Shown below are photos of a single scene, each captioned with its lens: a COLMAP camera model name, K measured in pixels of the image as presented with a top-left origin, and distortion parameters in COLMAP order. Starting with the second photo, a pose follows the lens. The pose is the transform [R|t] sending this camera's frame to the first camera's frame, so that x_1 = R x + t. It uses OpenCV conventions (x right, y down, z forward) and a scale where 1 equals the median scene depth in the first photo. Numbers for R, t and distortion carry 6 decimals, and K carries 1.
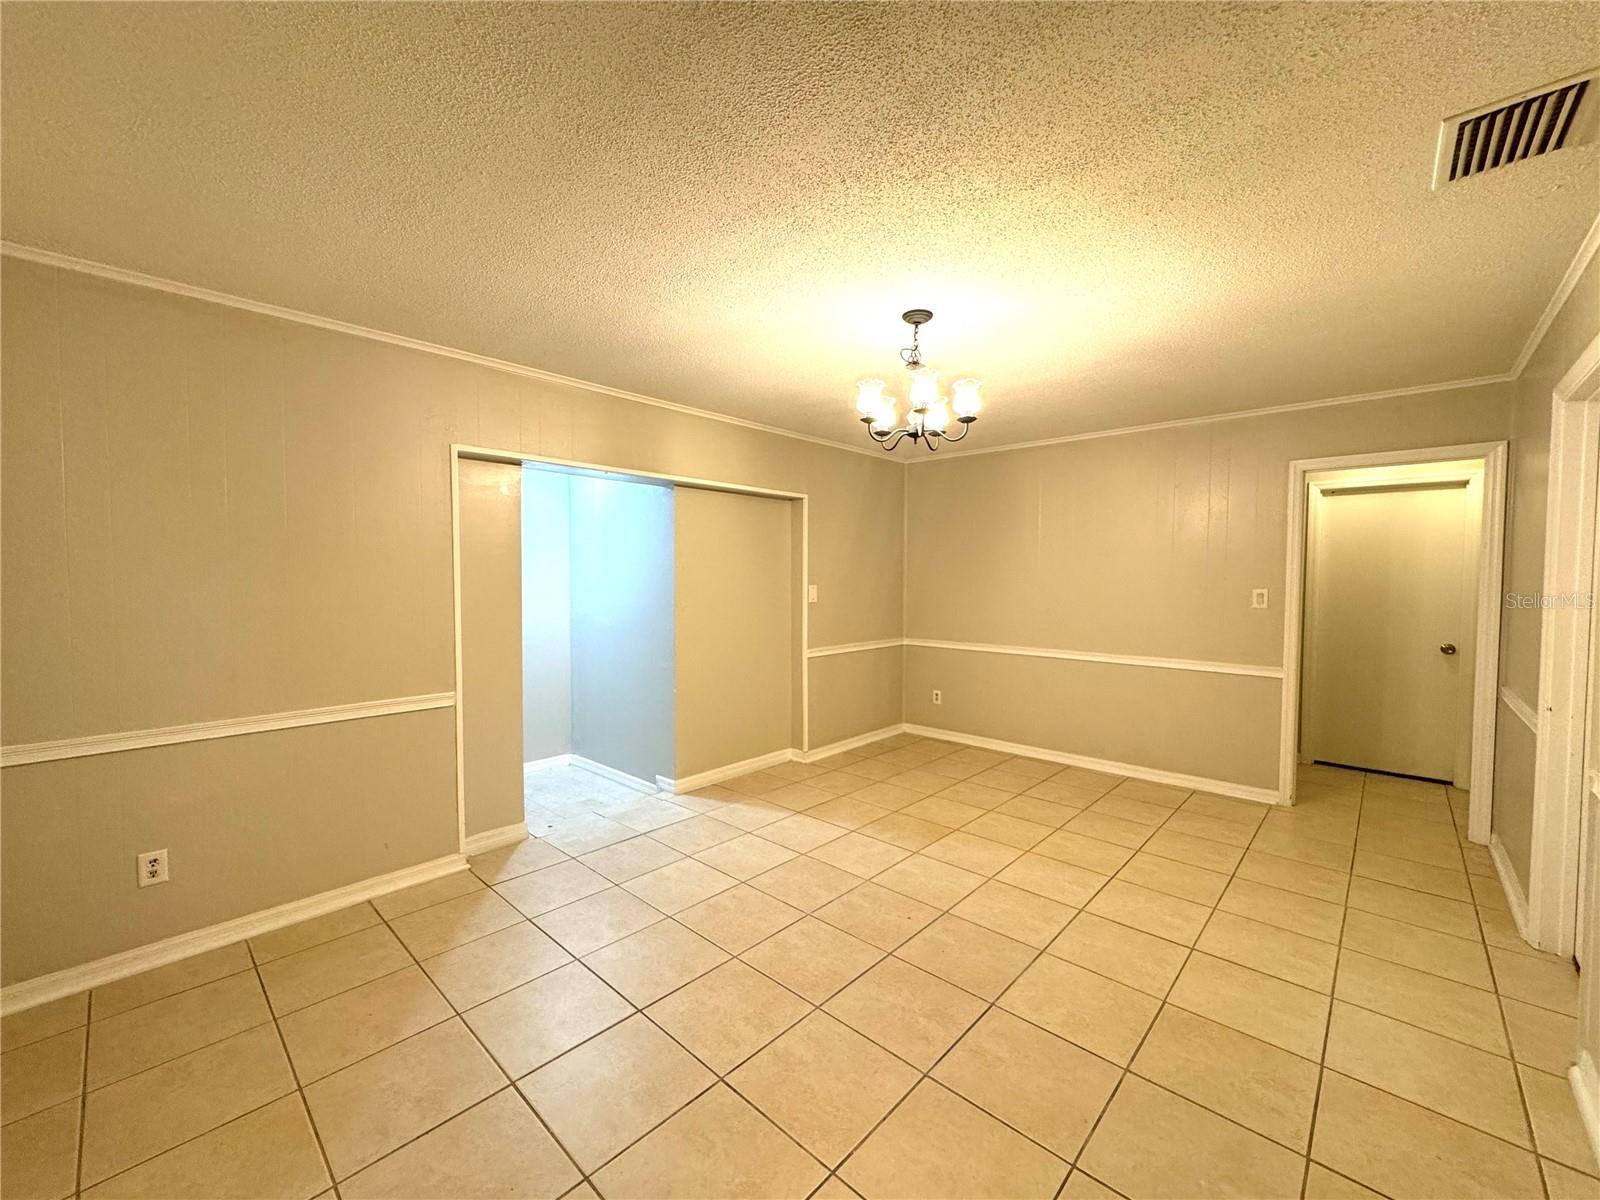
lens RADIAL K [[640.4, 0, 800.0], [0, 640.4, 600.7], [0, 0, 1]] dist [-0.007926, 0.000530]
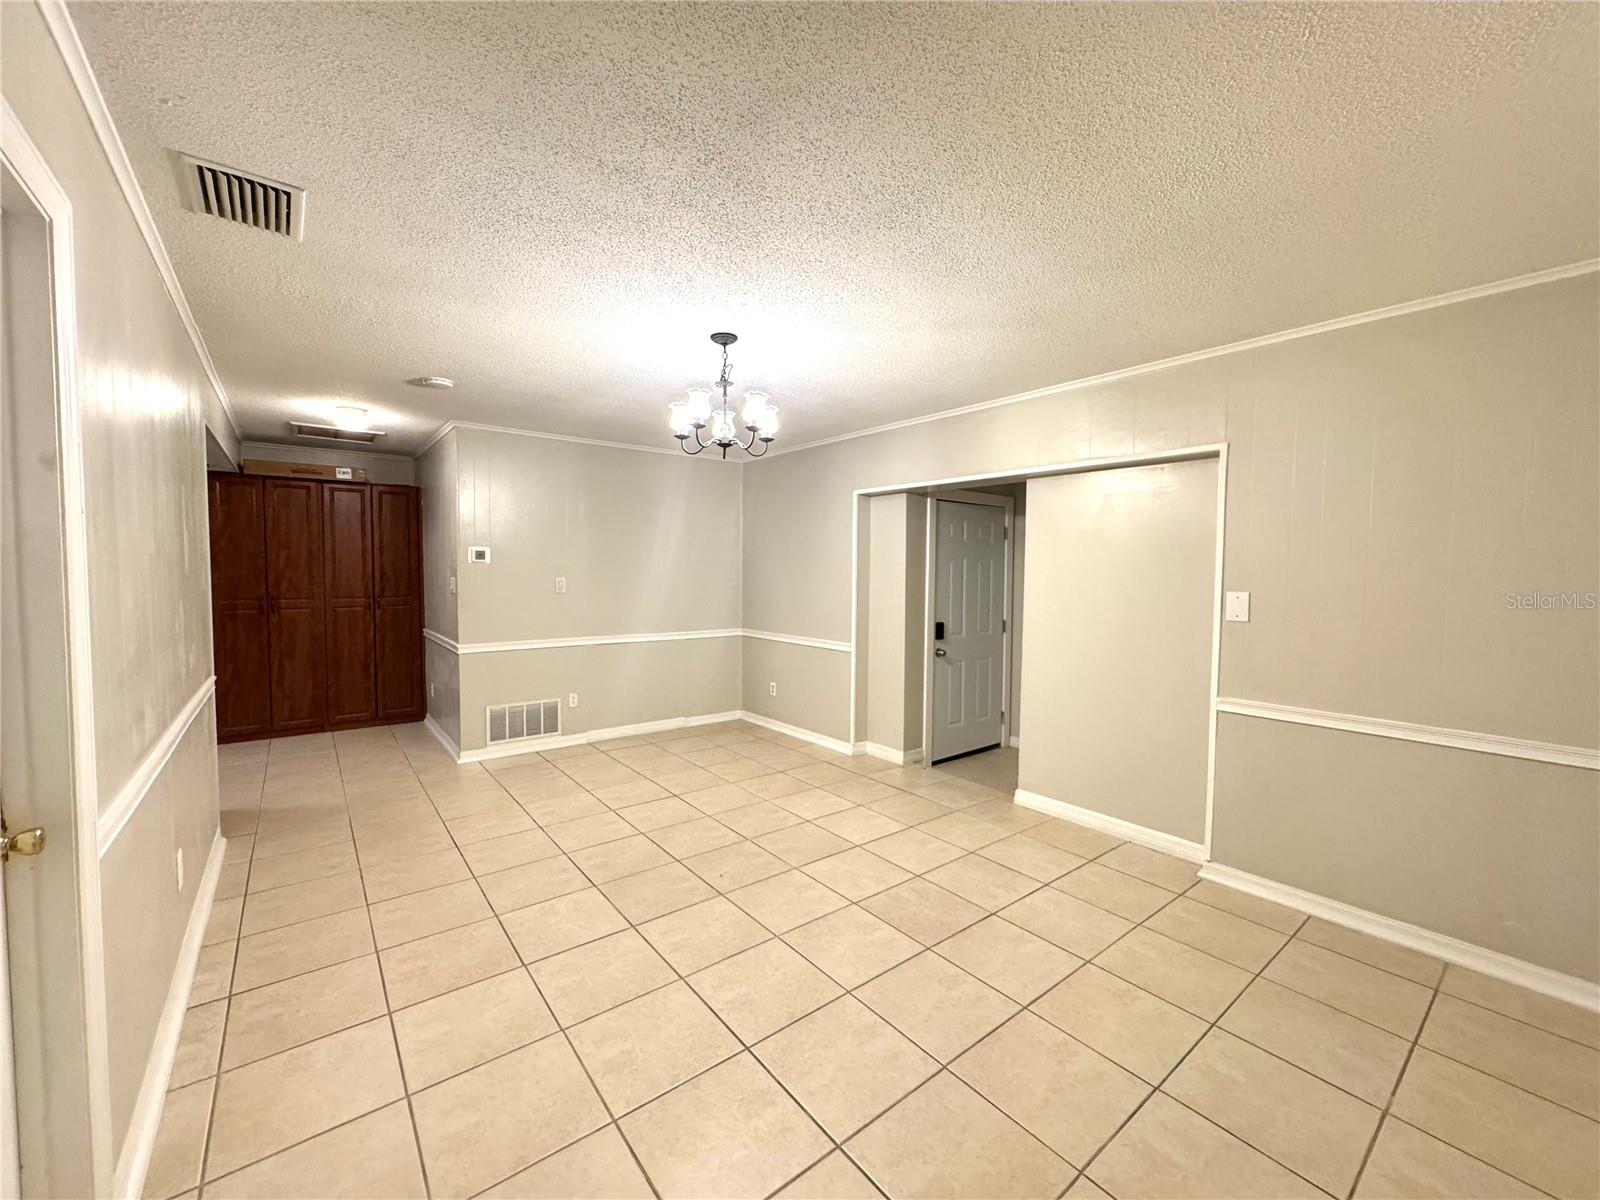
lens RADIAL K [[640.4, 0, 799.9], [0, 640.4, 599.2], [0, 0, 1]] dist [-0.007926, 0.000530]
pose [[-0.146772, 0.045777, -0.988111, 1.115974], [-0.048288, 0.997406, 0.053380, -0.051153], [0.987991, 0.055549, -0.144180, 1.143225]]
